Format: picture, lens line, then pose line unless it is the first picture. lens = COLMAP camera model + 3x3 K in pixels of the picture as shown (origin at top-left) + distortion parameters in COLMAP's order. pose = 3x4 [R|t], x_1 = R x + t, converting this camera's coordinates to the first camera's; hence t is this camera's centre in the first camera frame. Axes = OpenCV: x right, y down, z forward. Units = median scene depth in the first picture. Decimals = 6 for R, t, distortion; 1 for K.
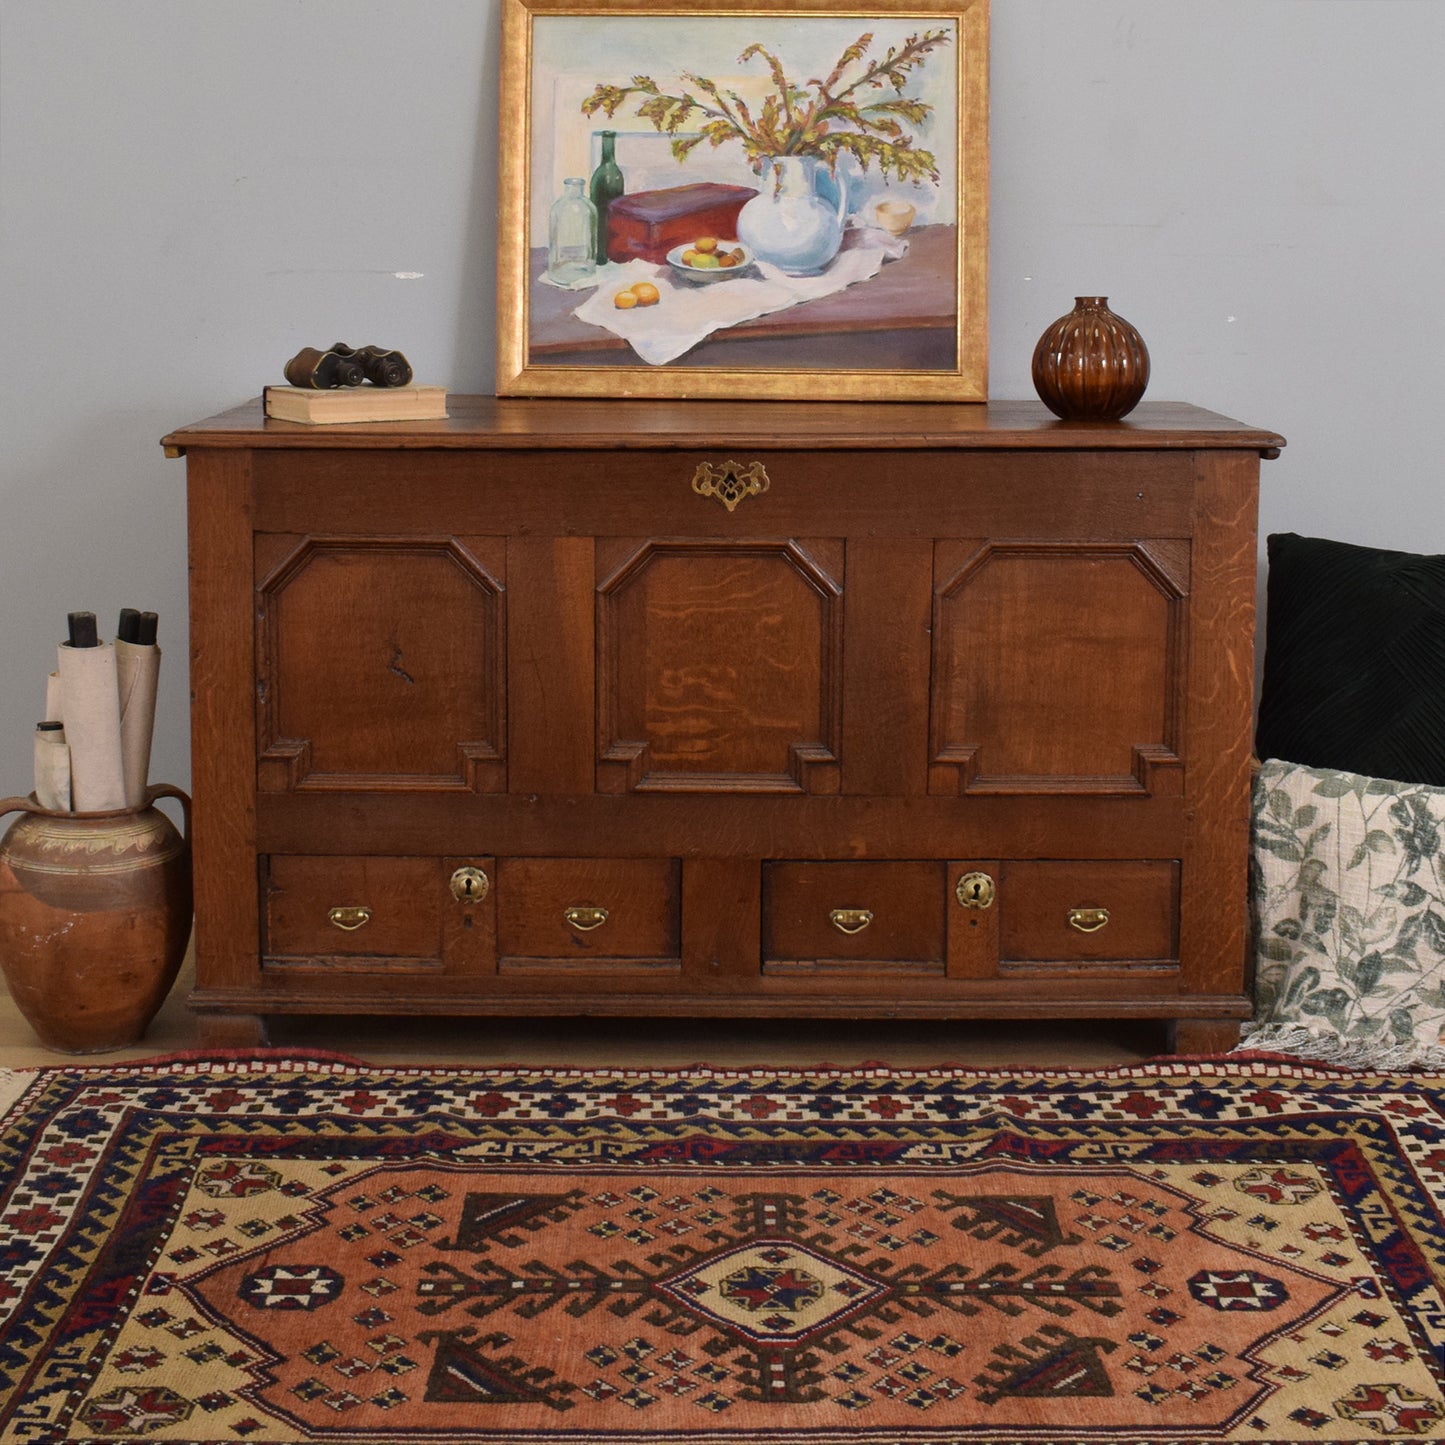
lens RADIAL K [[2441.4, 0, 694.1], [0, 2441.4, 560.2], [0, 0, 1]] dist [-0.123232, 0.000000]
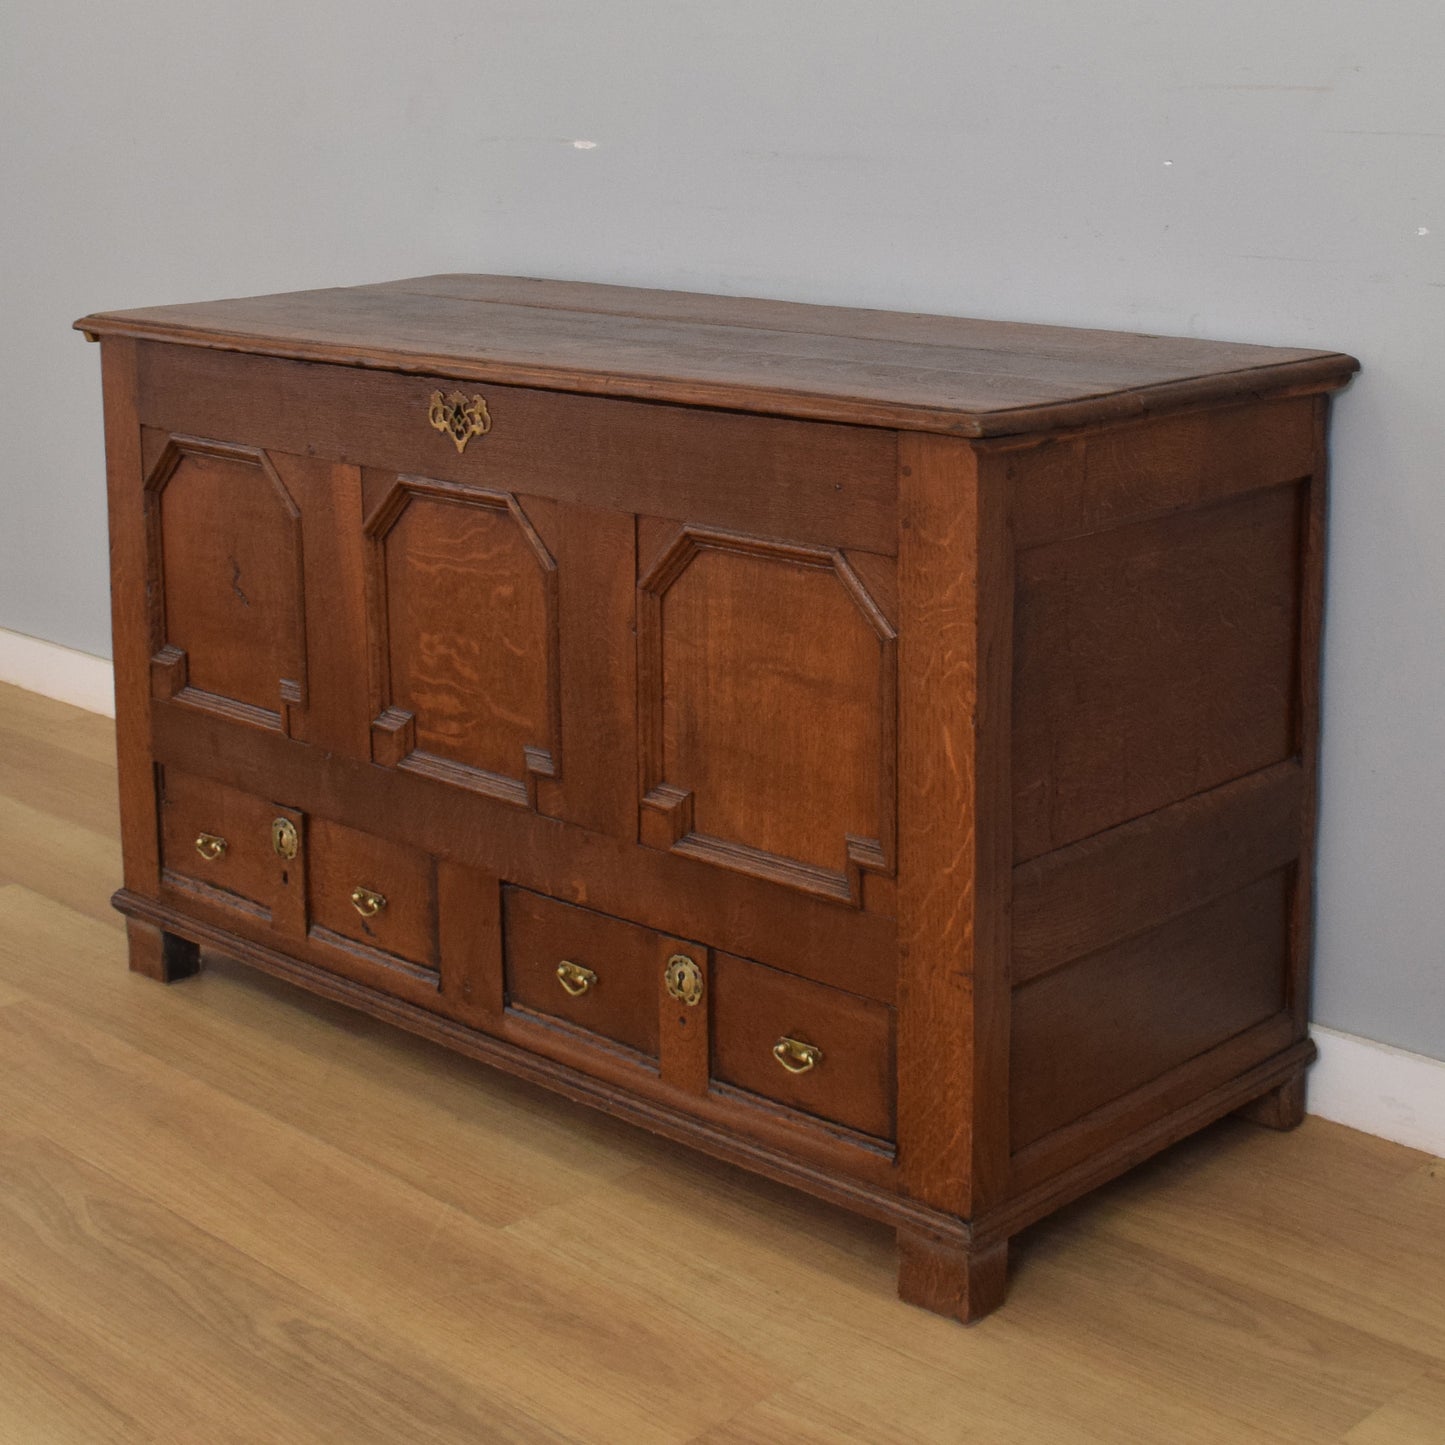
lens RADIAL K [[2602.1, 0, 645.1], [0, 2602.1, 523.8], [0, 0, 1]] dist [-0.128744, 0.000000]
pose [[0.701585, 0.116725, -0.702961, 0.665284], [-0.078494, 0.993149, 0.086570, -0.075641], [0.708250, -0.005558, 0.705940, 0.422332]]
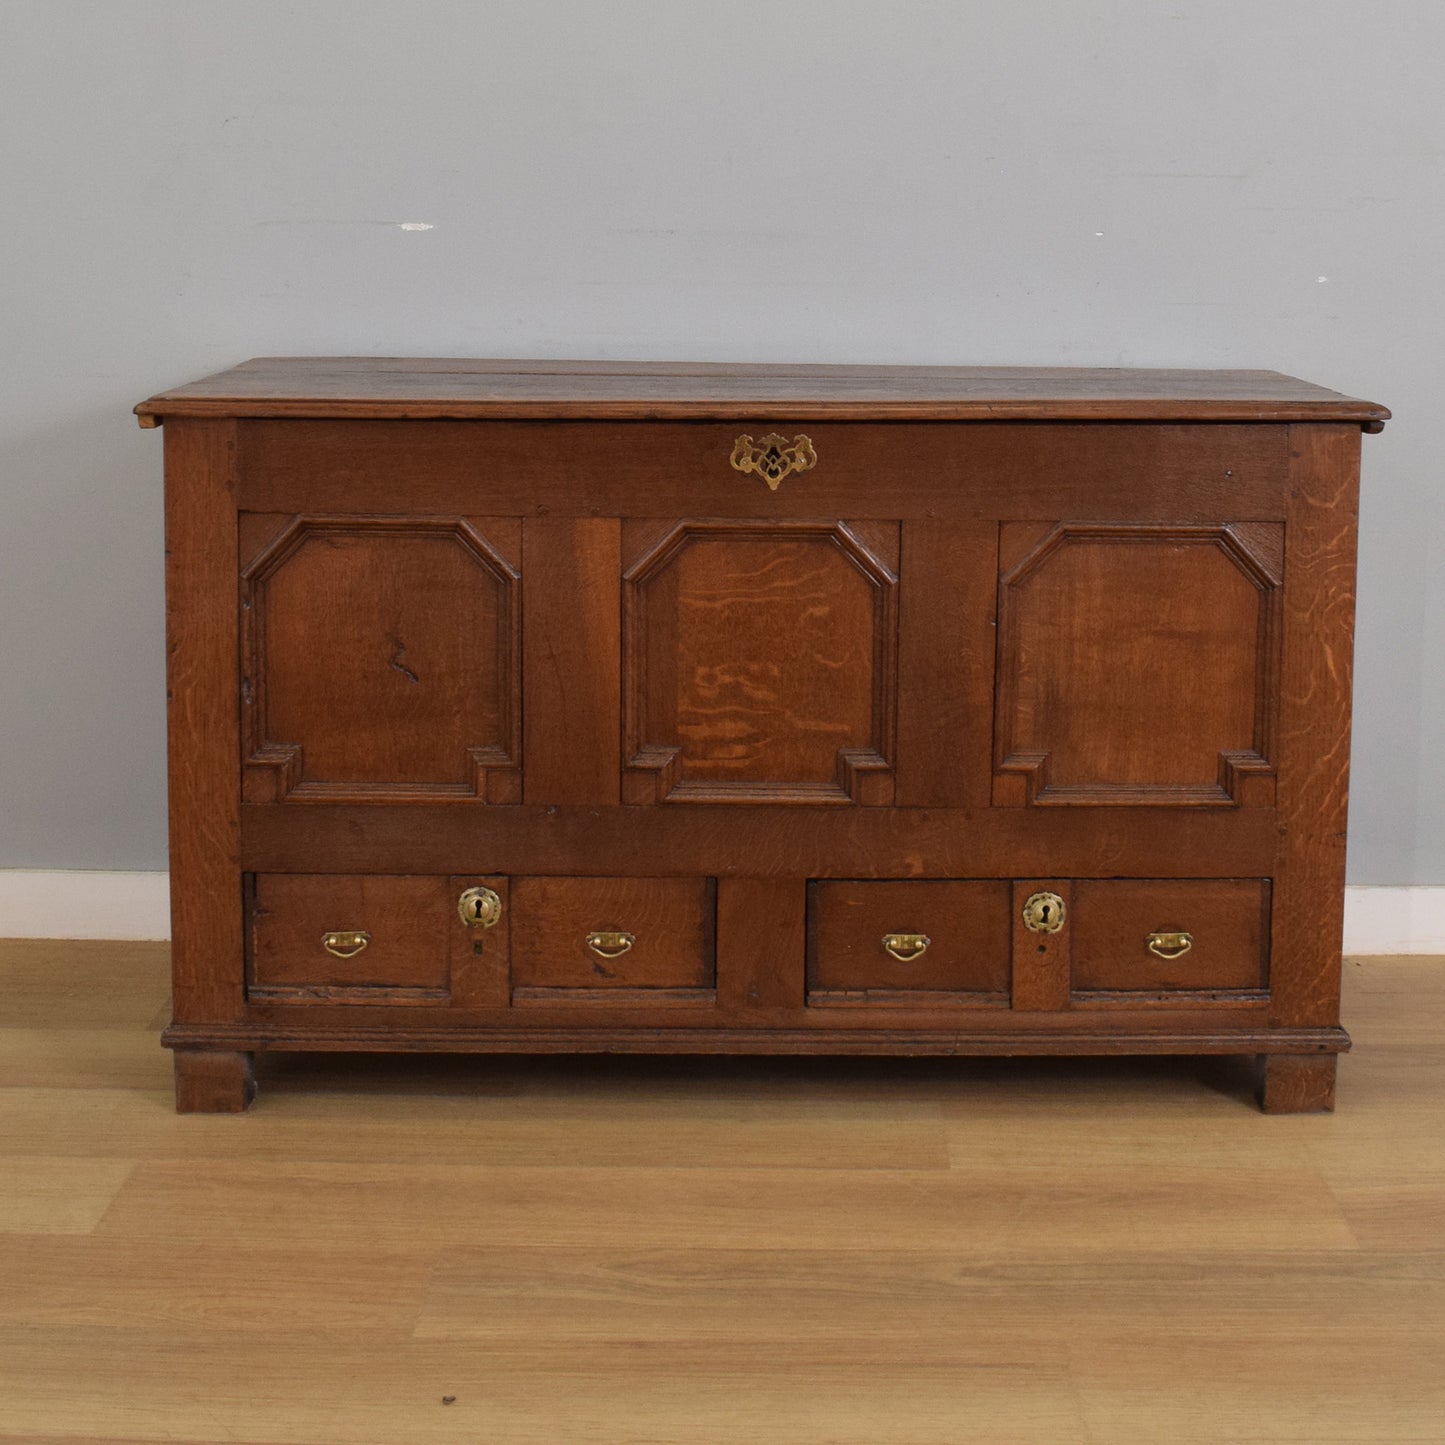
lens RADIAL K [[2602.1, 0, 768.1], [0, 2602.1, 528.9], [0, 0, 1]] dist [-0.128744, 0.000000]
pose [[0.999704, 0.002306, 0.024211, -0.009835], [-0.002202, 0.999988, -0.004328, -0.001623], [-0.024221, 0.004273, 0.999697, 0.045761]]
